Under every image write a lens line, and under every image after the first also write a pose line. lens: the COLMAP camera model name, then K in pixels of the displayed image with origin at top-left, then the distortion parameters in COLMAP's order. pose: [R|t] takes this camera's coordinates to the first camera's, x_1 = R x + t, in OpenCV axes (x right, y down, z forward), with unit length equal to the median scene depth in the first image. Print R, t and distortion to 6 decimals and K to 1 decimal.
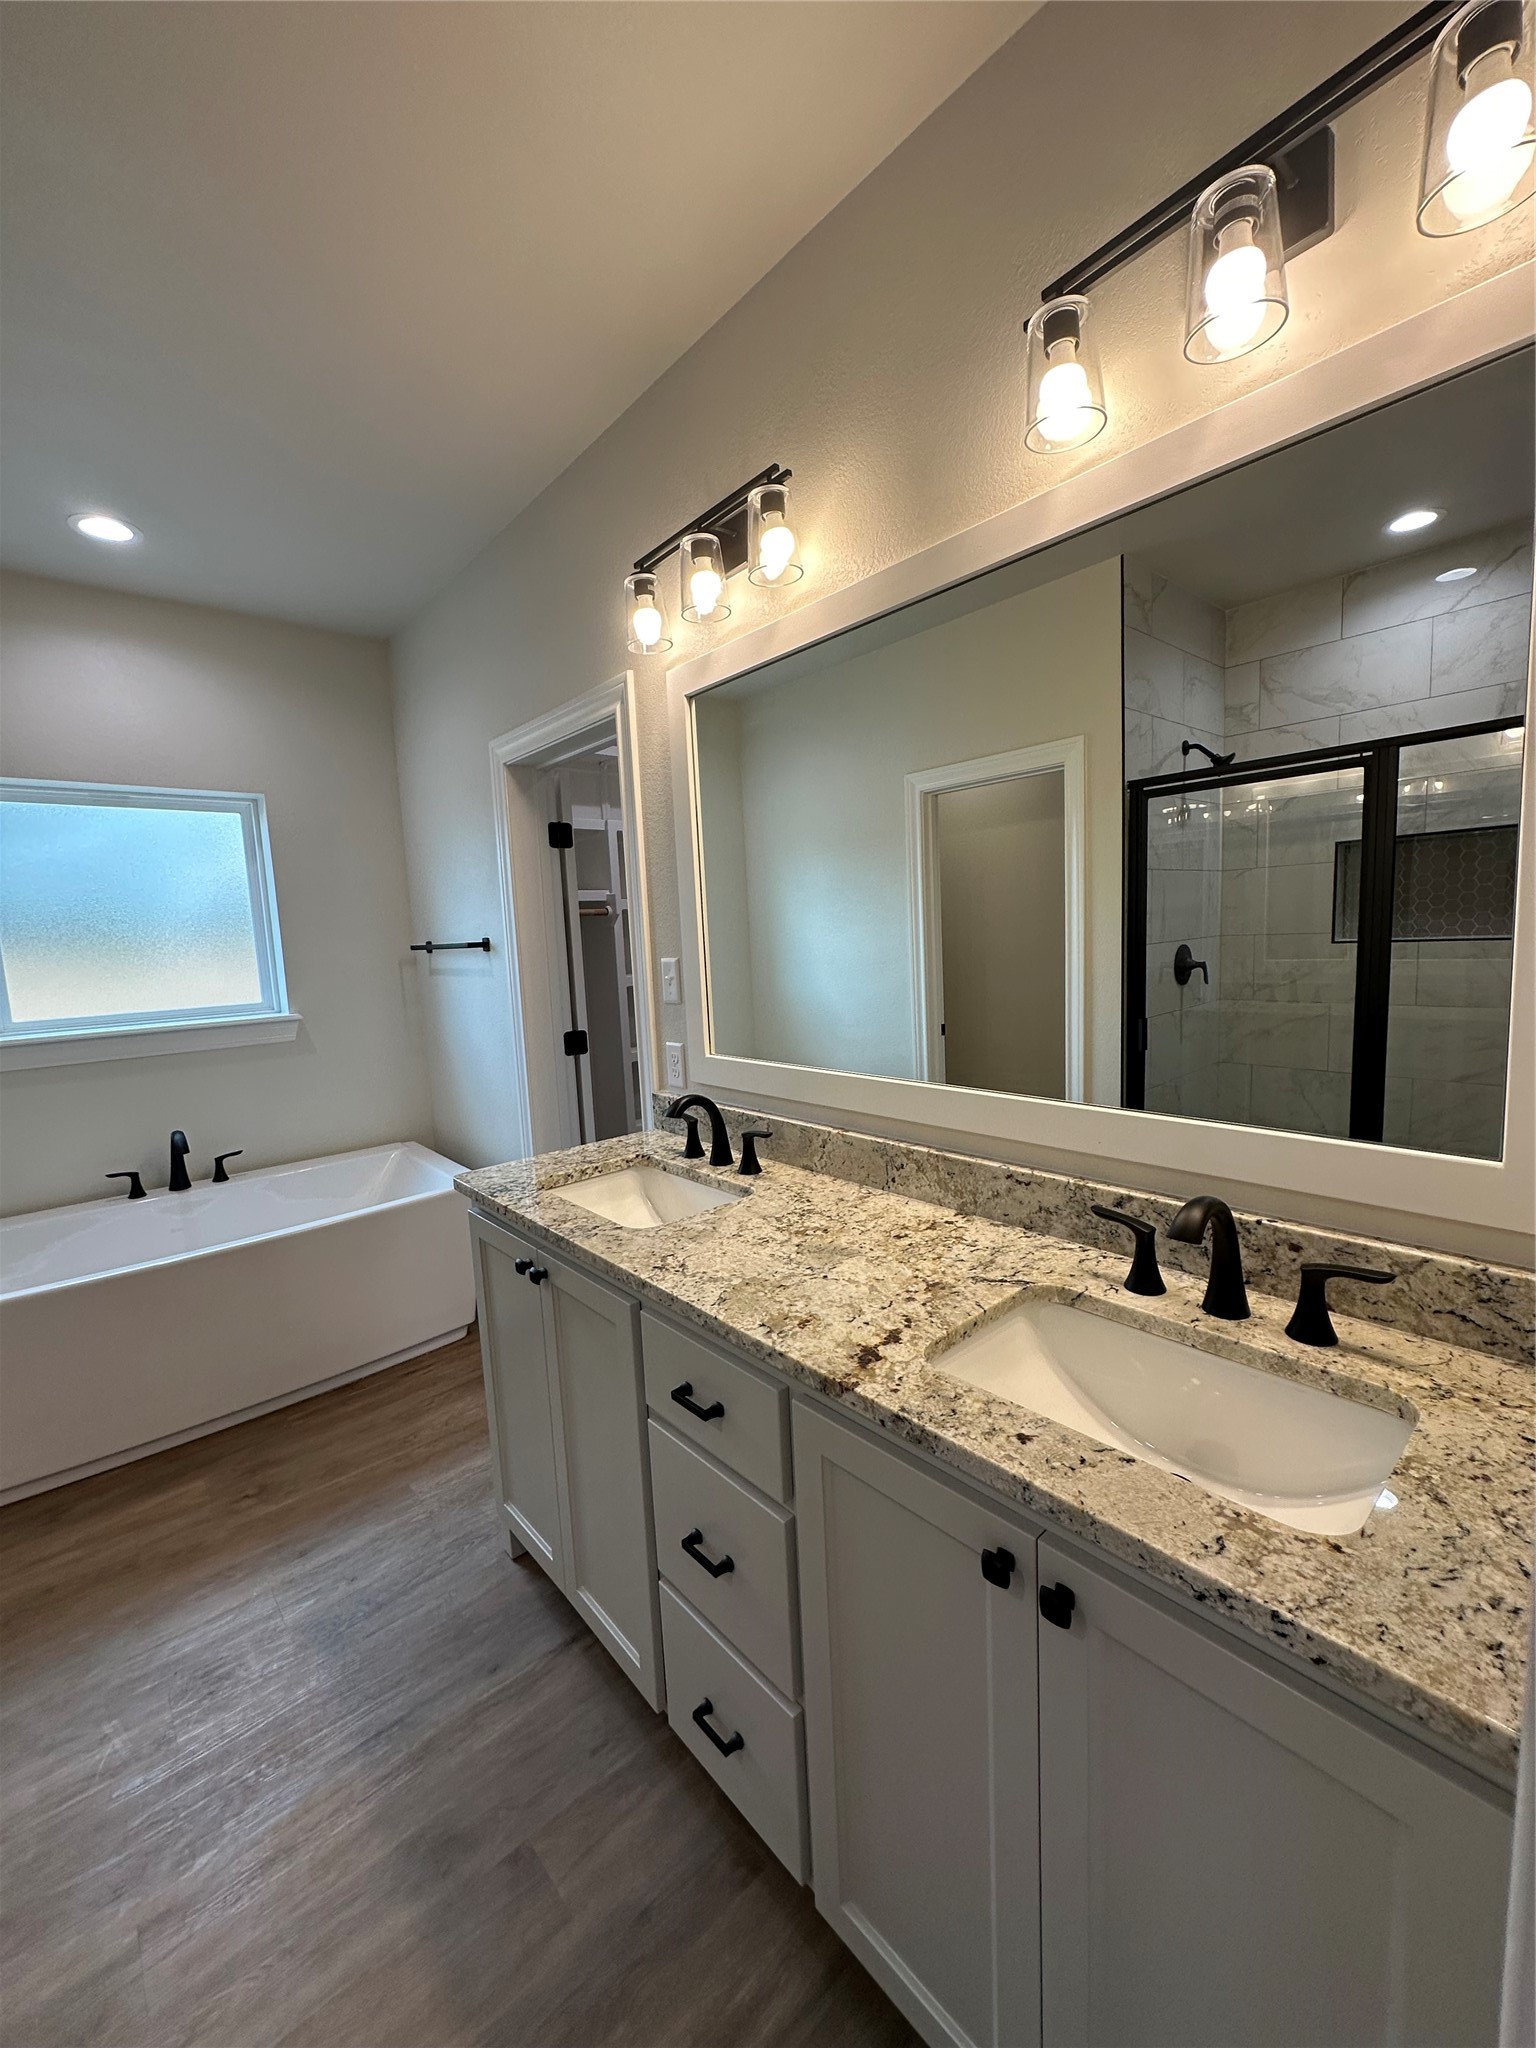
lens RADIAL K [[815.8, 0, 767.1], [0, 815.8, 1022.8], [0, 0, 1]] dist [-0.003694, 0.000770]
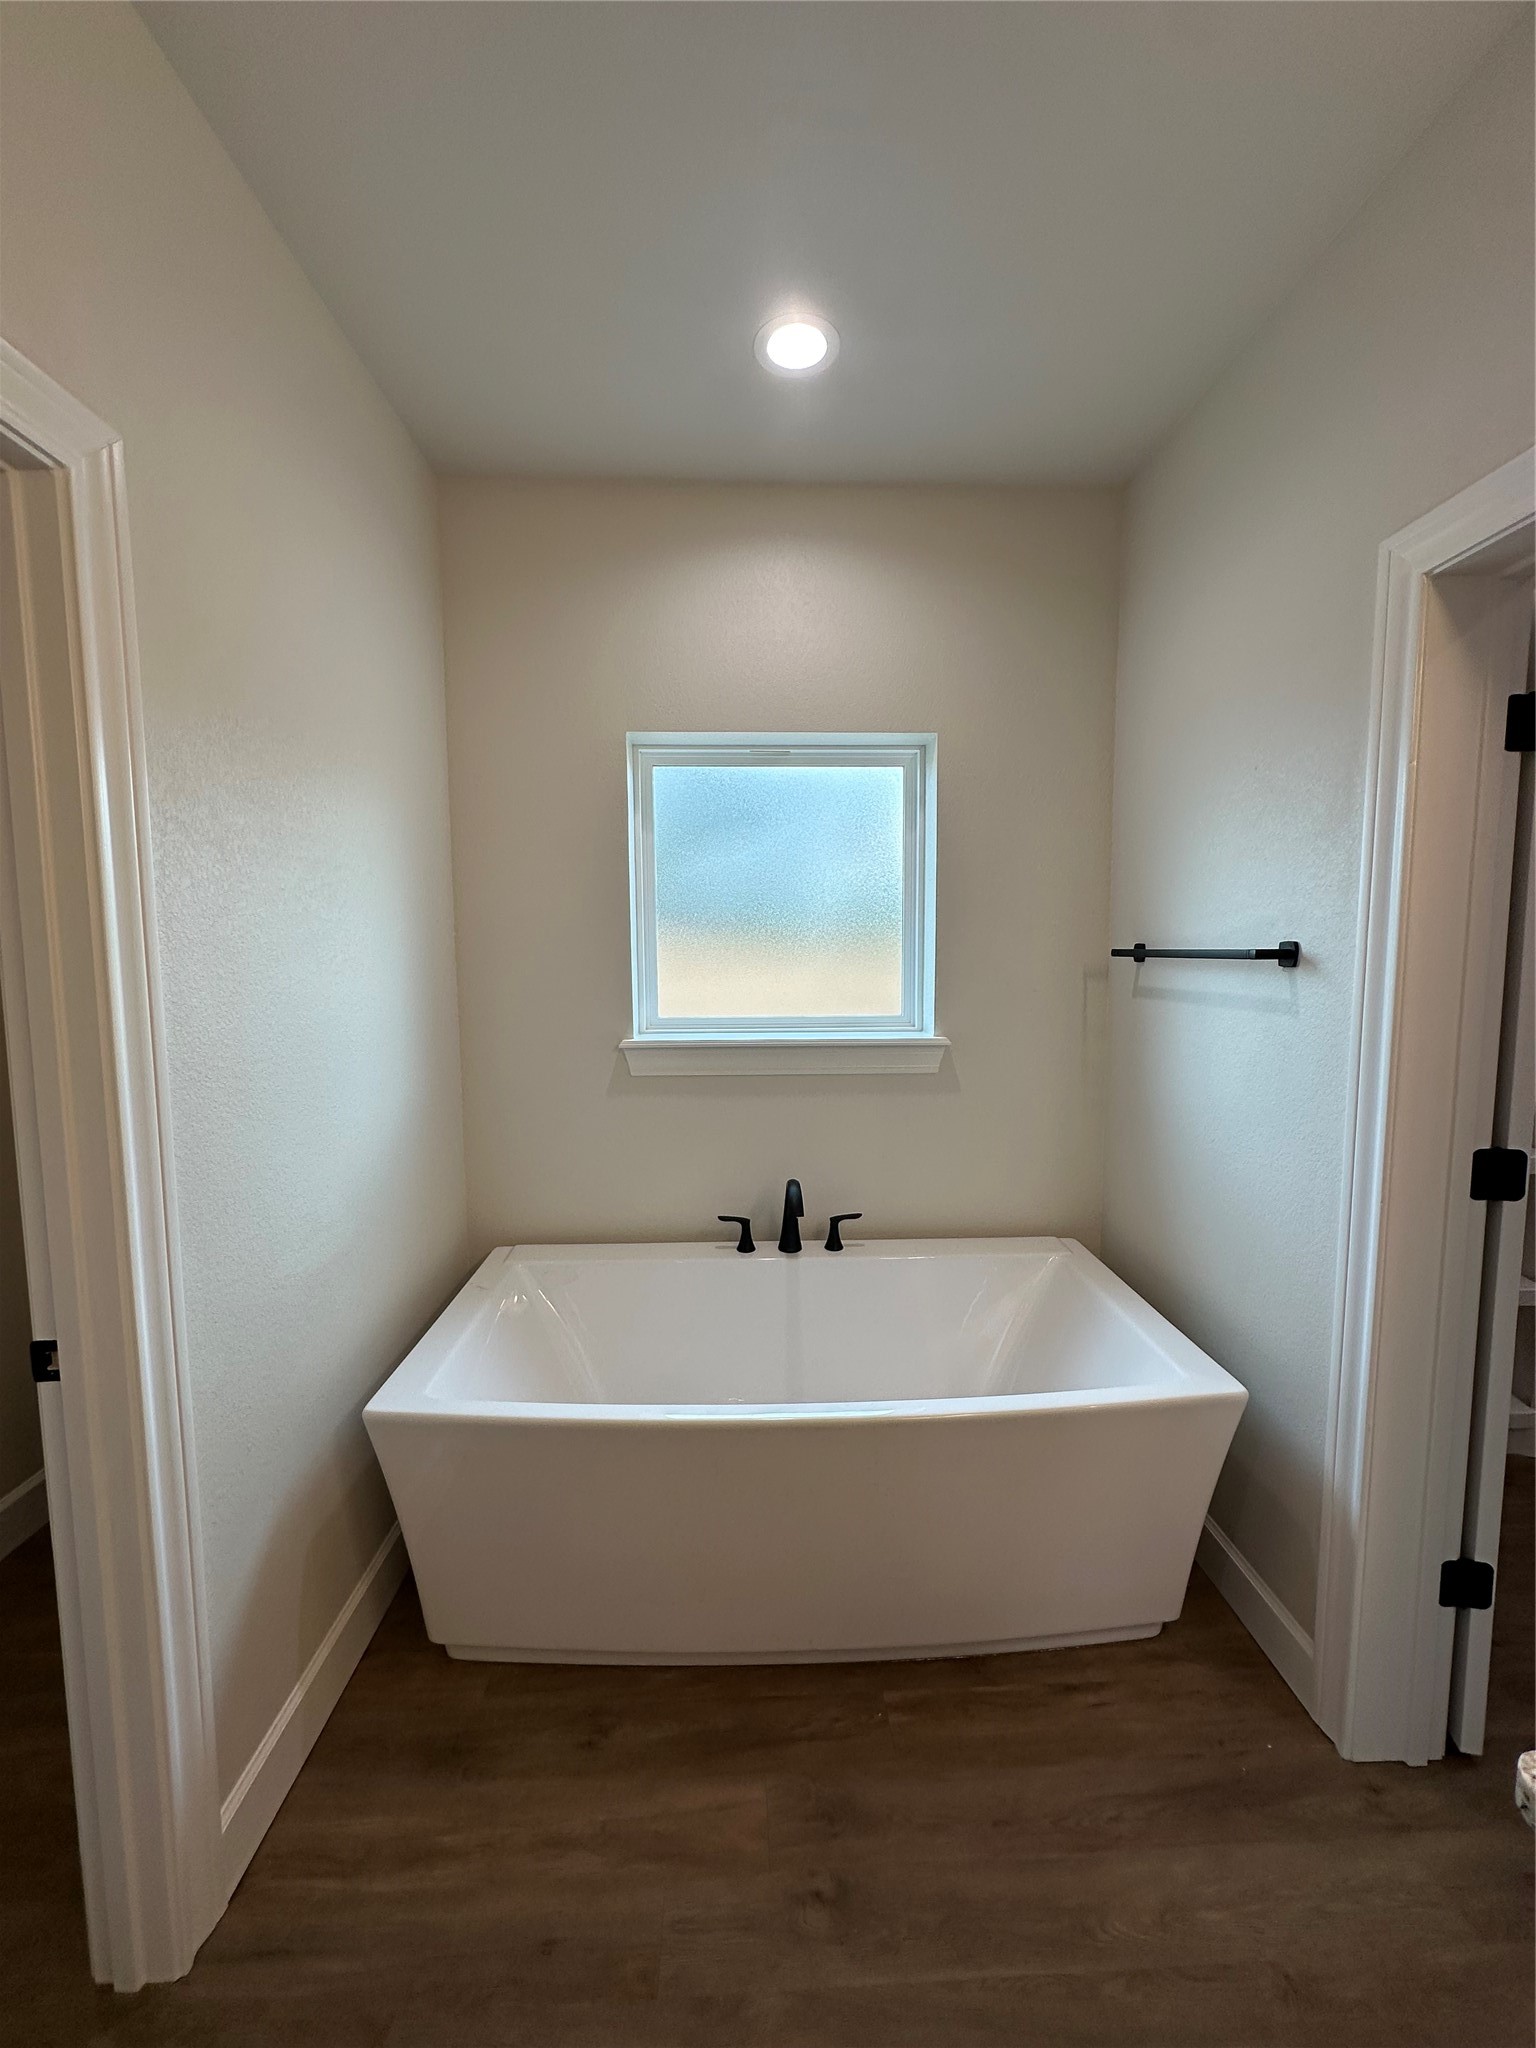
lens RADIAL K [[815.8, 0, 767.1], [0, 815.8, 1022.8], [0, 0, 1]] dist [-0.003694, 0.000770]
pose [[0.771526, 0.098479, -0.628530, -0.499539], [-0.100344, 0.994417, 0.032634, -0.064279], [0.628235, 0.037891, 0.777101, 0.691970]]
